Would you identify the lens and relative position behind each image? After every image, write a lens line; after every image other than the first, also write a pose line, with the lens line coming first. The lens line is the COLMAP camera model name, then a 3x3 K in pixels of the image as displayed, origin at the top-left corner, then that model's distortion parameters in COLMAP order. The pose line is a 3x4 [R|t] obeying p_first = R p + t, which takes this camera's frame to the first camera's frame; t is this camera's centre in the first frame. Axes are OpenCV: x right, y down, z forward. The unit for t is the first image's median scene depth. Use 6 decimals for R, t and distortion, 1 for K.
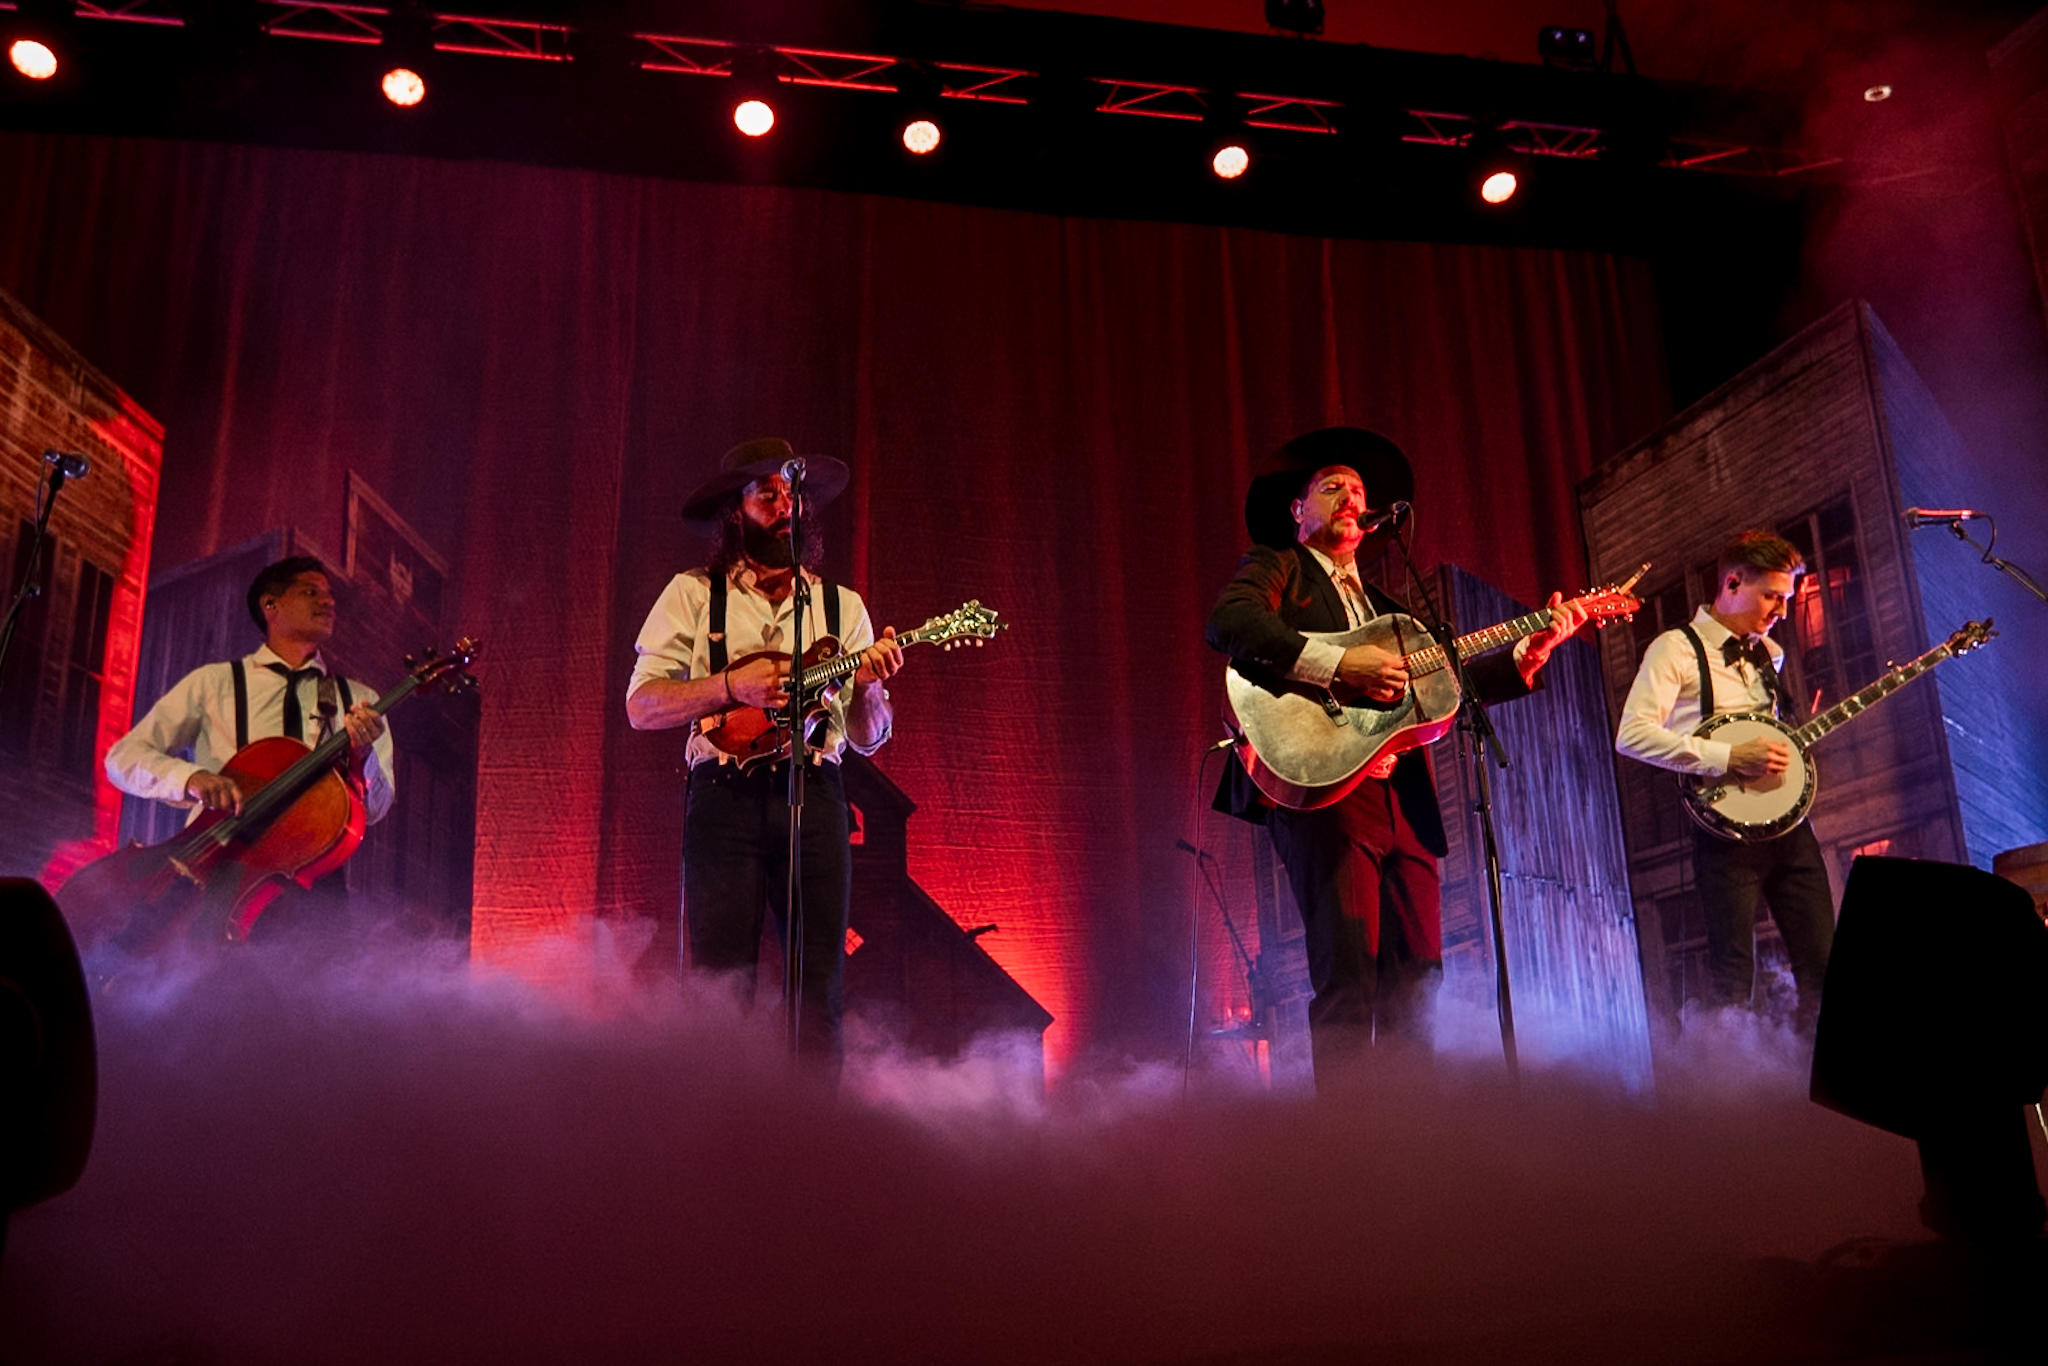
lens RADIAL K [[1806.3, 0, 1021.8], [0, 1806.3, 687.0], [0, 0, 1]] dist [-0.005775, 0.018460]
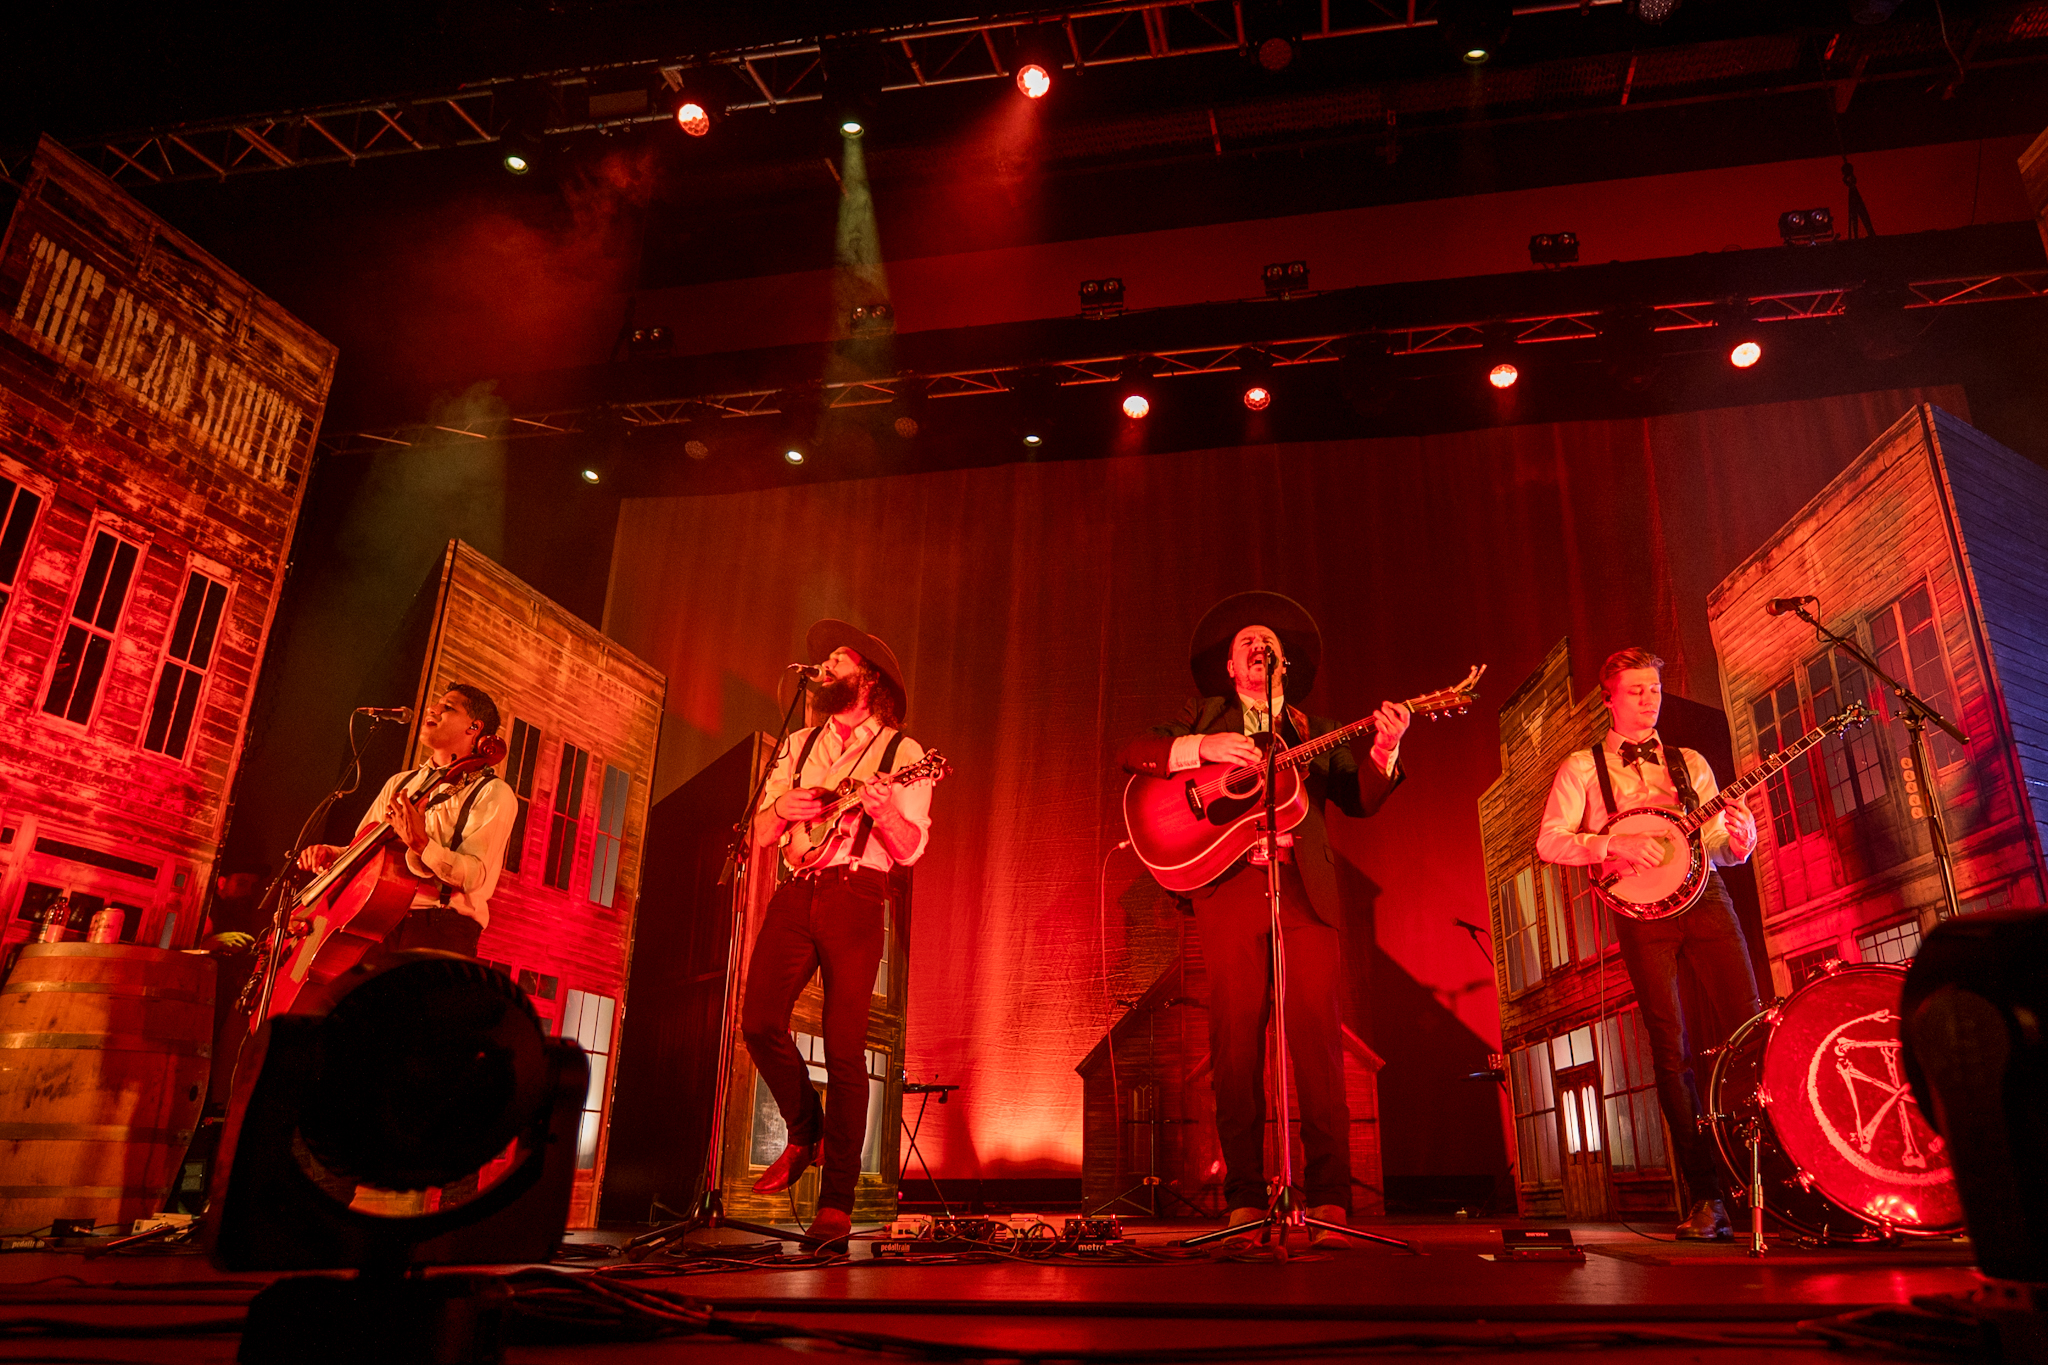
lens RADIAL K [[1340.7, 0, 1041.4], [0, 1340.7, 703.0], [0, 0, 1]] dist [0.016491, -0.002527]
pose [[0.927367, -0.093415, -0.362305, 0.243945], [0.062970, 0.993486, -0.094975, 0.009858], [0.368817, 0.065262, 0.927208, 0.049055]]
